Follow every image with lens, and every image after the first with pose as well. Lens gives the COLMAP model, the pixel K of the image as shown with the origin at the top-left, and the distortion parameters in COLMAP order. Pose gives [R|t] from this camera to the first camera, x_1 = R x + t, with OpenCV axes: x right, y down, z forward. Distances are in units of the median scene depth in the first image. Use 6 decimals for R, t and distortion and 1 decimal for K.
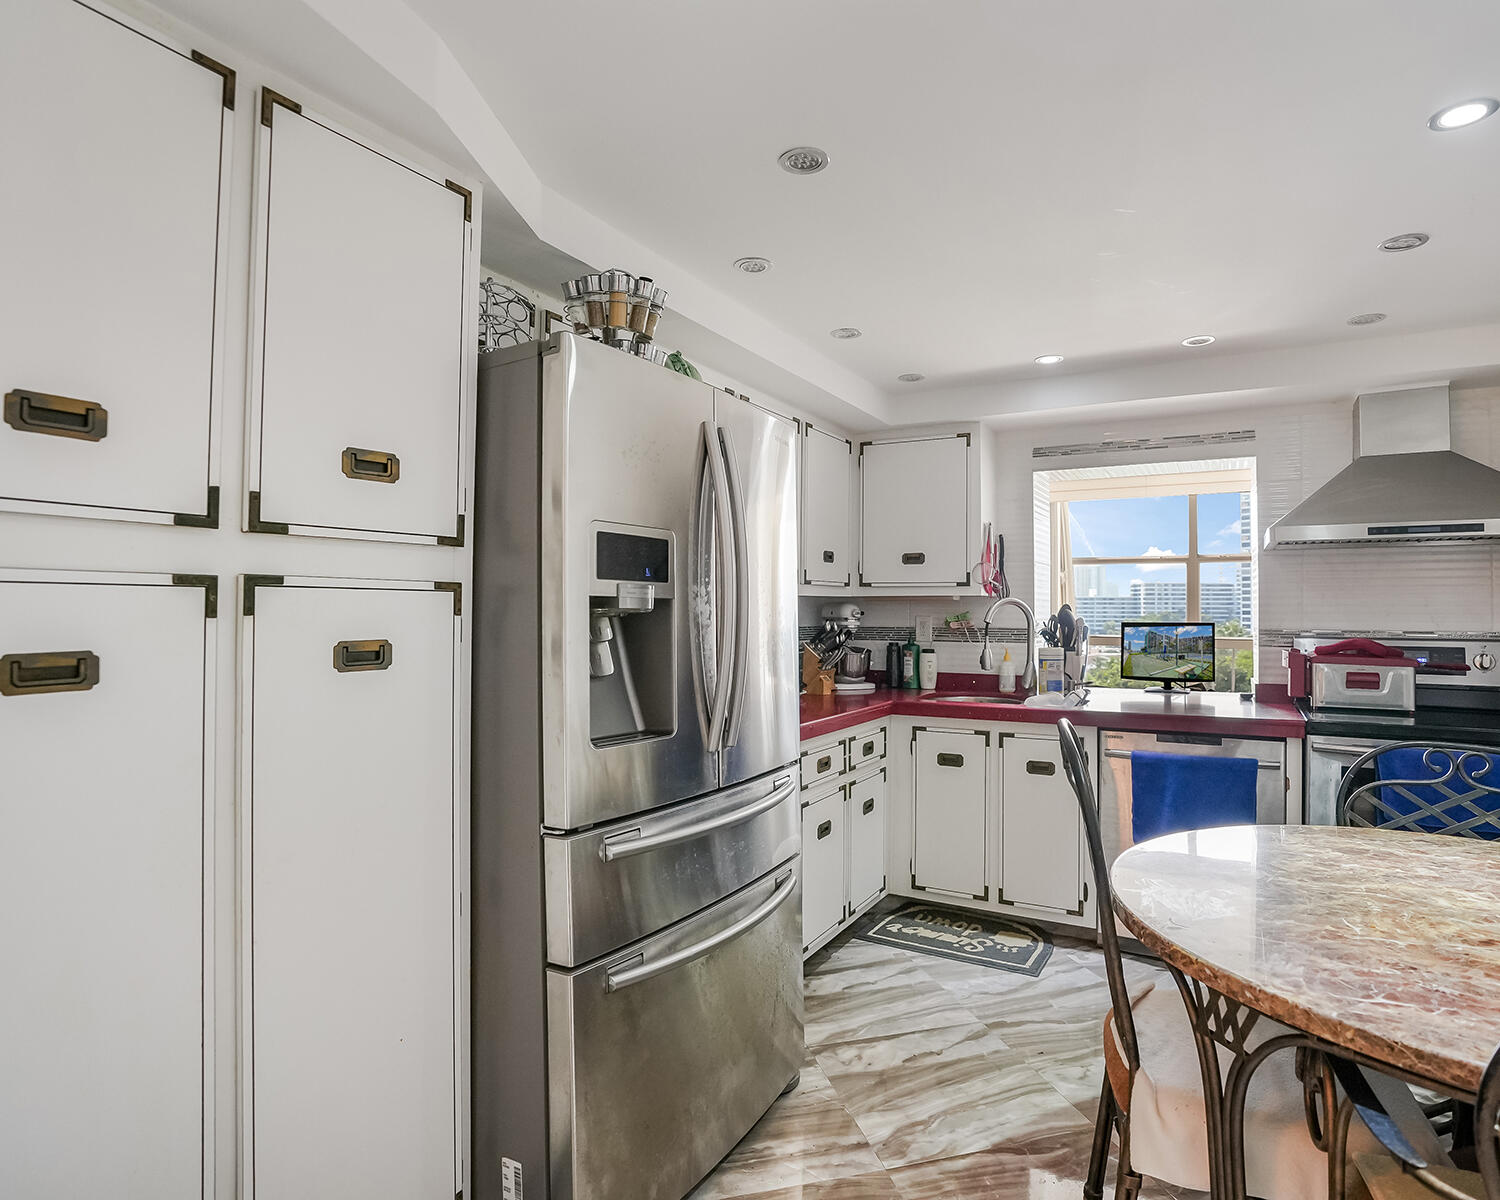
lens RADIAL K [[854.5, 0, 749.7], [0, 854.5, 597.5], [0, 0, 1]] dist [-0.075771, 0.035982]
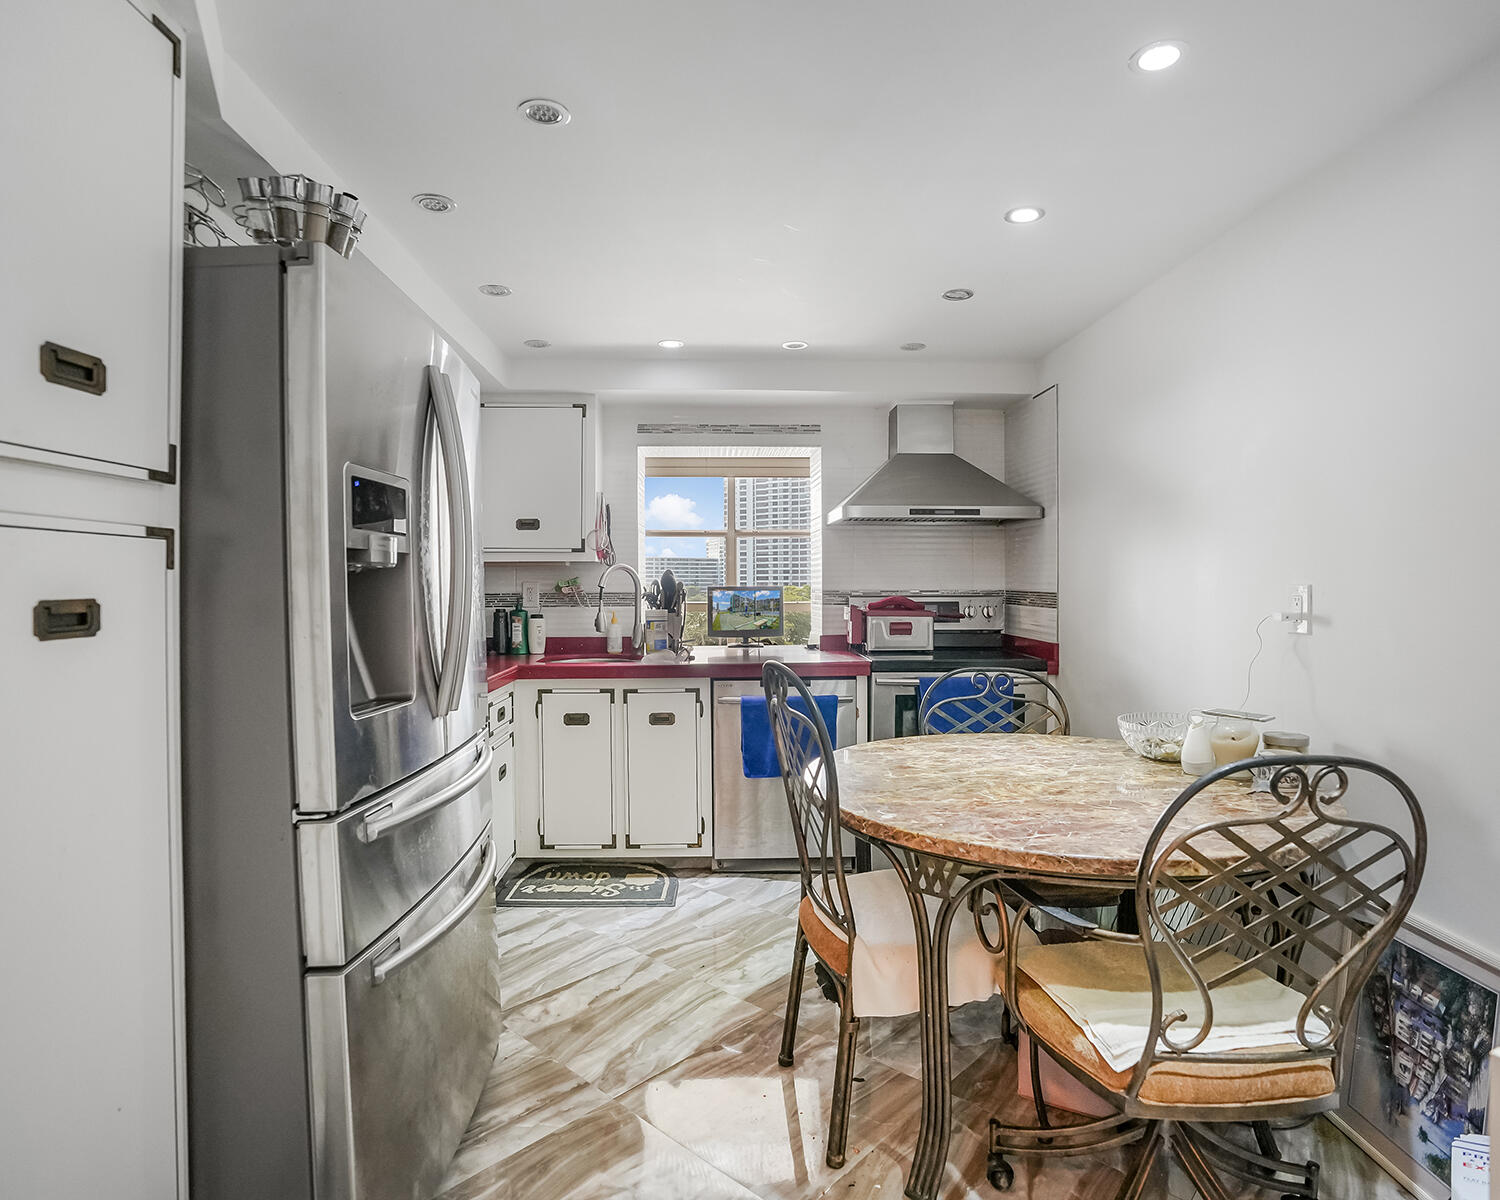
lens RADIAL K [[851.5, 0, 755.2], [0, 851.5, 592.2], [0, 0, 1]] dist [-0.074863, 0.034811]
pose [[0.839963, -0.011683, 0.542518, -0.145711], [-0.001887, 0.999699, 0.024450, 0.010913], [-0.542640, -0.021561, 0.839689, 0.016571]]
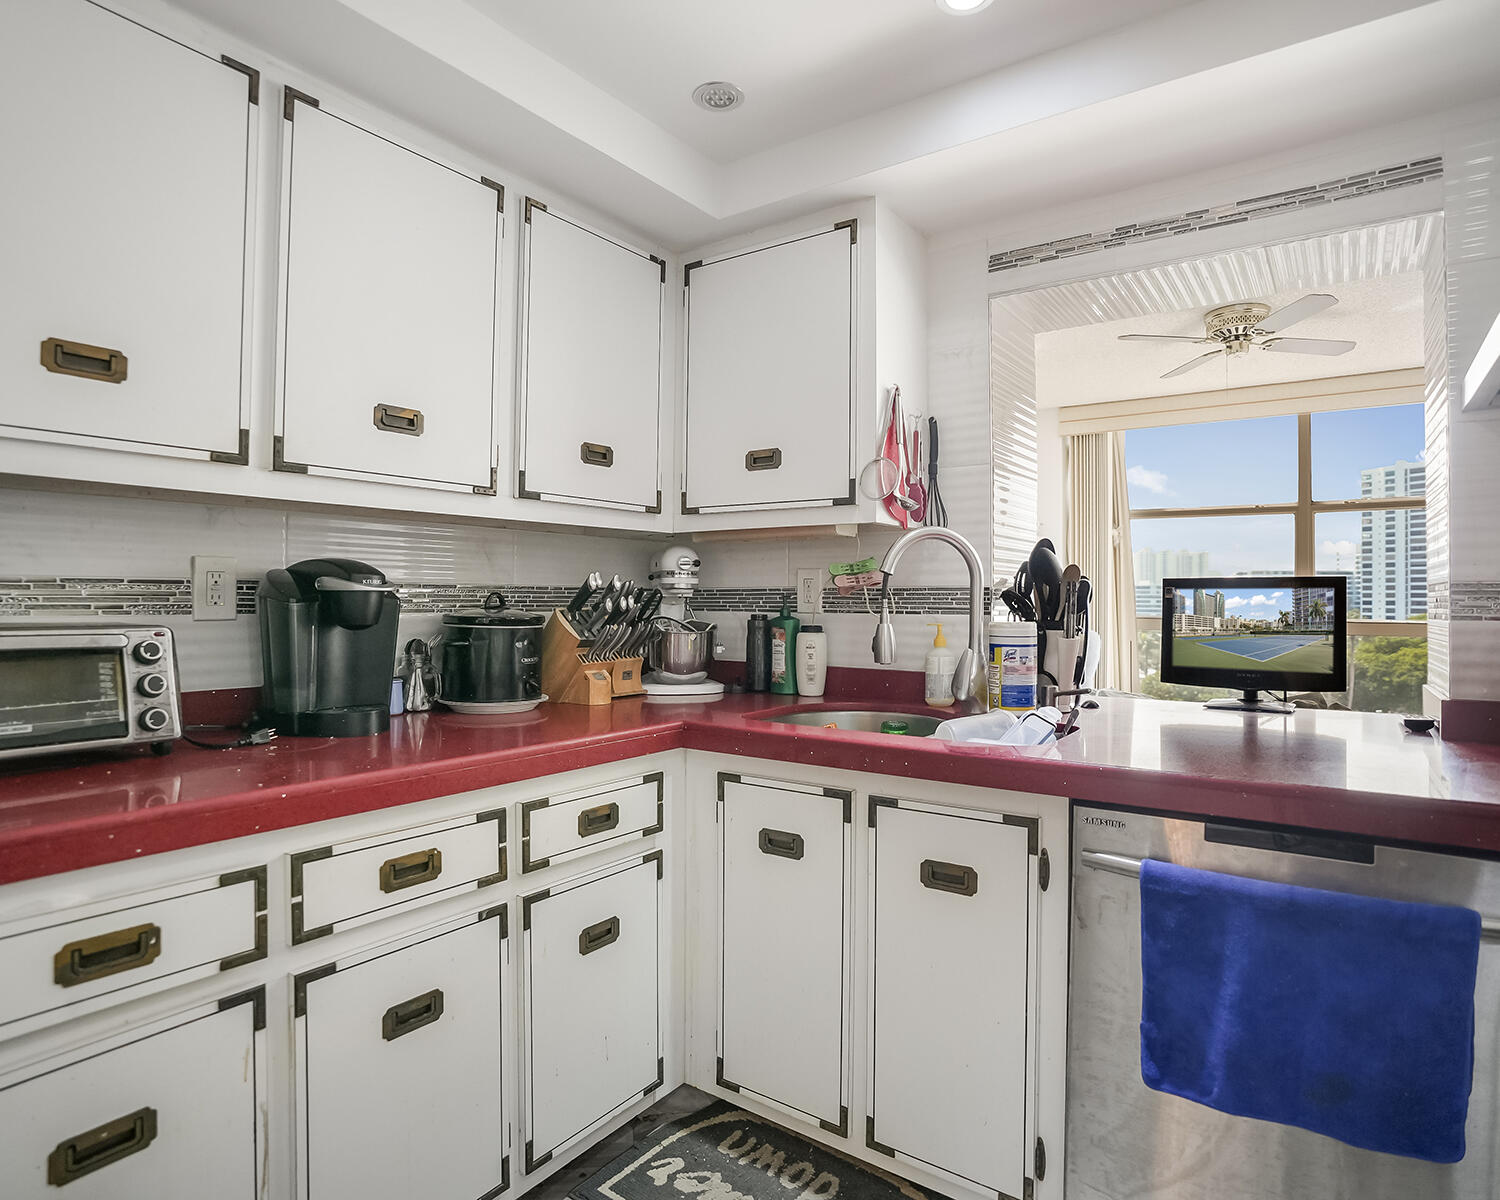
lens RADIAL K [[851.5, 0, 755.2], [0, 851.5, 592.2], [0, 0, 1]] dist [-0.074863, 0.034811]
pose [[0.994940, 0.001422, -0.100462, 0.281268], [-0.000870, 0.999984, 0.005534, 0.042913], [0.100469, -0.005419, 0.994925, 0.525771]]
